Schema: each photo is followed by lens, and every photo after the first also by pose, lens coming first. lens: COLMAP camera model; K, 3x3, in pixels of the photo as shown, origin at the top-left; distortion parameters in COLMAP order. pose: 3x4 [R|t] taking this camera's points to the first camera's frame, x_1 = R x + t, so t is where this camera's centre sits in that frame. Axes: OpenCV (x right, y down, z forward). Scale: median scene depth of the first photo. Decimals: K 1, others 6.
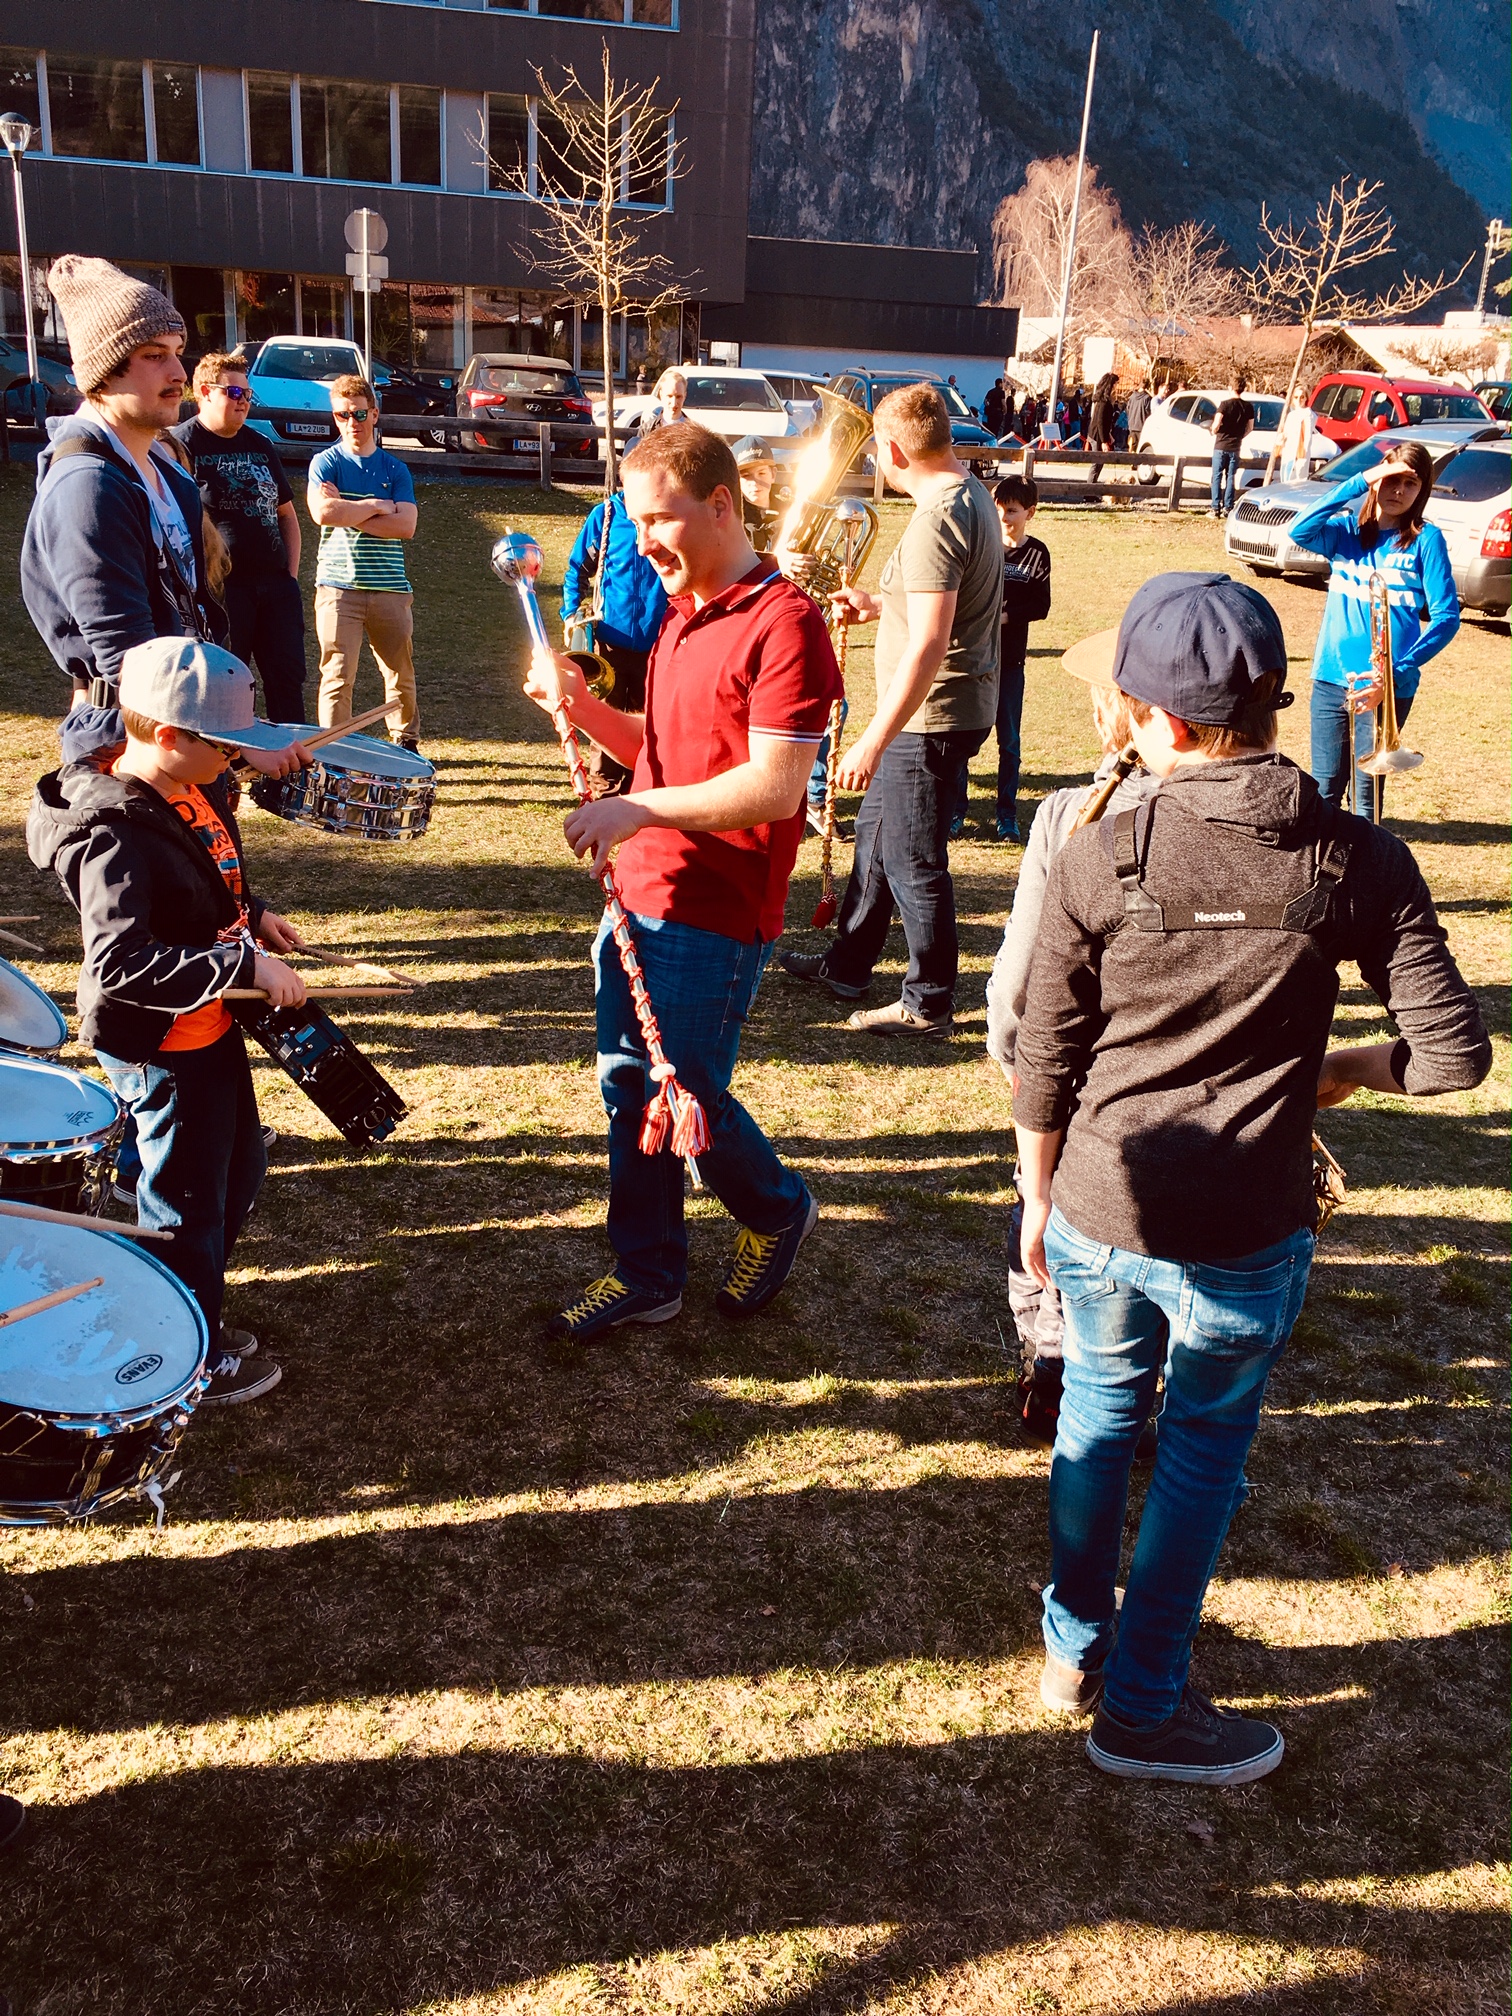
lens RADIAL K [[1694.3, 0, 749.6], [0, 1694.3, 1004.2], [0, 0, 1]] dist [0.087144, -0.109287]
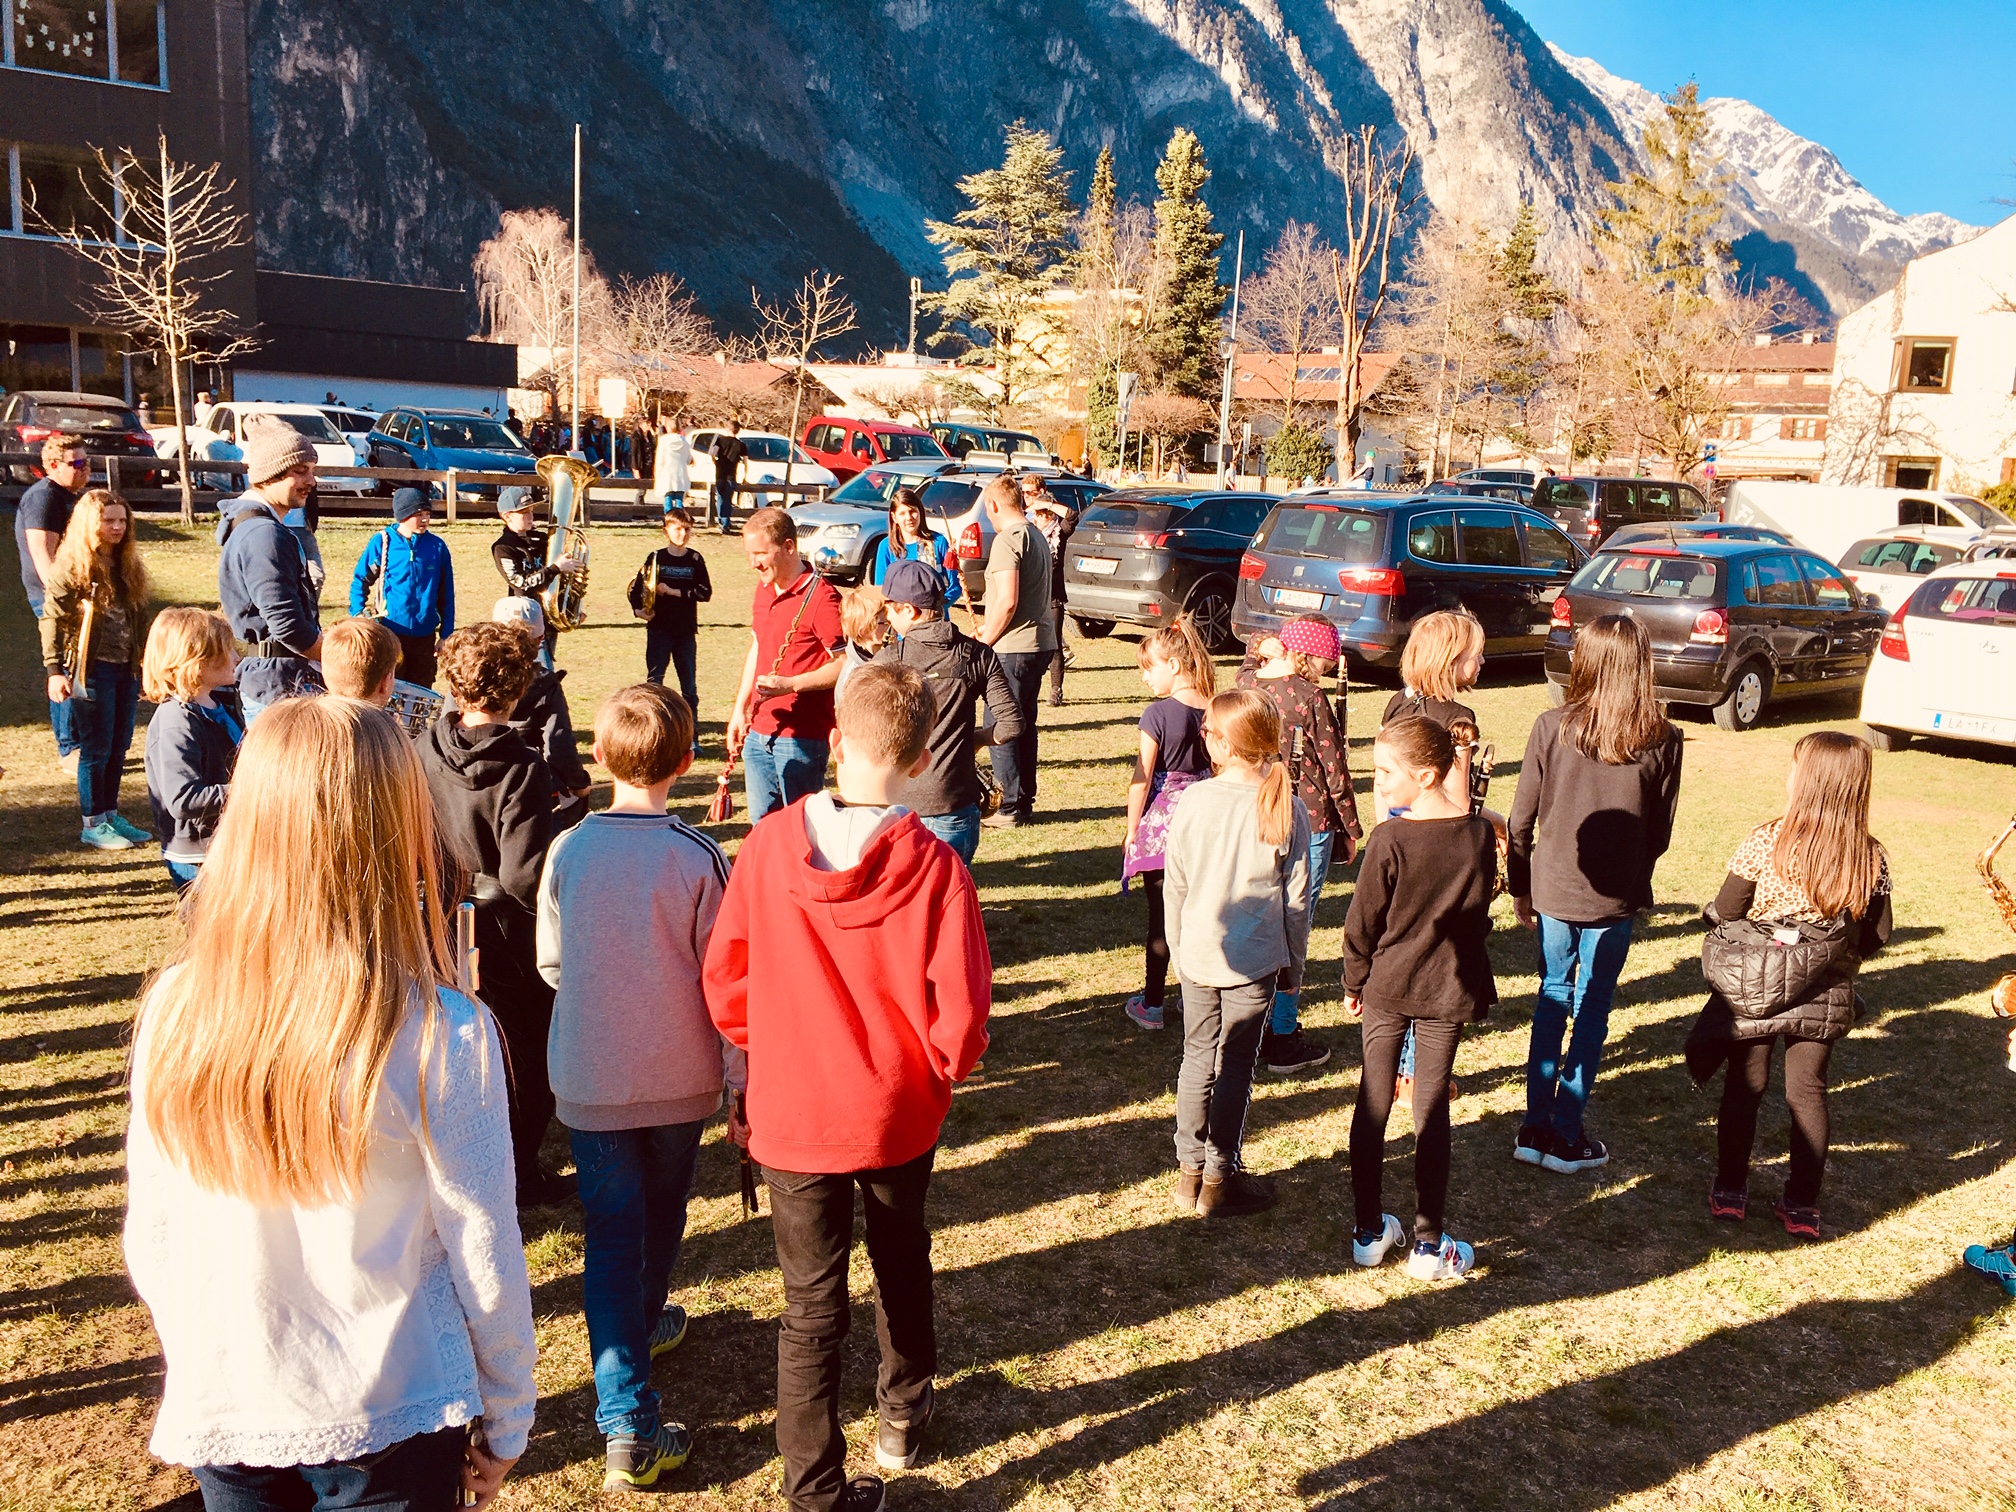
lens RADIAL K [[1697.3, 0, 1006.4], [0, 1697.3, 755.5], [0, 0, 1]] dist [0.089685, -0.112151]
pose [[0.909165, -0.079275, 0.408822, -0.015557], [0.137956, 0.983615, -0.116061, 0.008411], [-0.392922, 0.161918, 0.905204, -0.031380]]
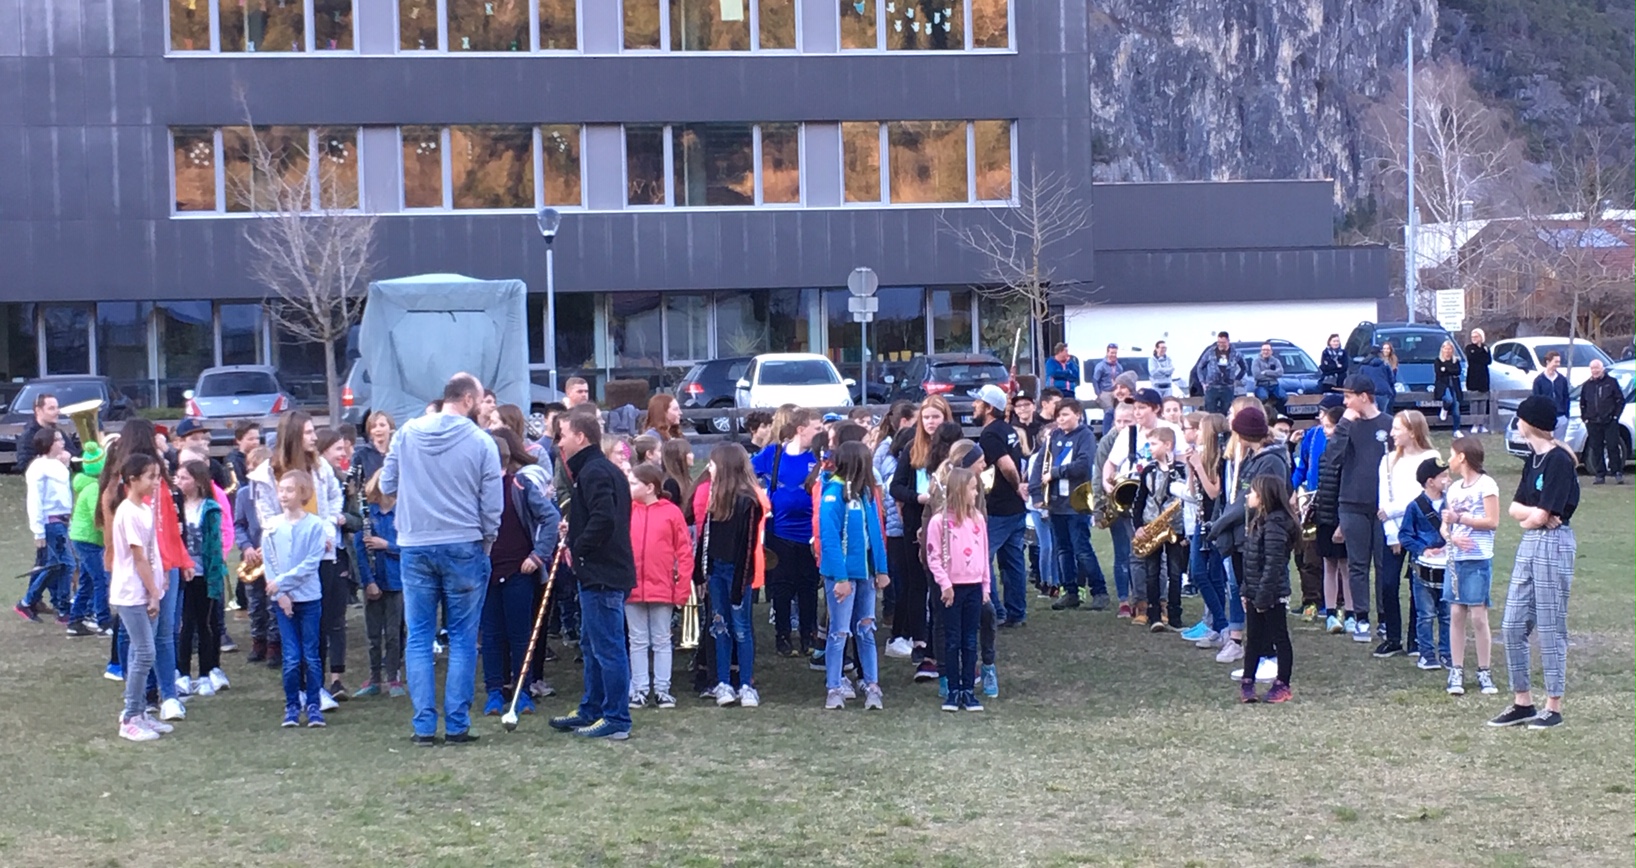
lens RADIAL K [[2929.7, 0, 862.8], [0, 2929.7, 434.6], [0, 0, 1]] dist [0.015173, 0.087440]
pose [[0.996053, -0.073085, -0.050374, -0.024446], [0.053781, 0.948382, -0.312538, 0.086208], [0.070616, 0.308595, 0.948569, -0.255898]]
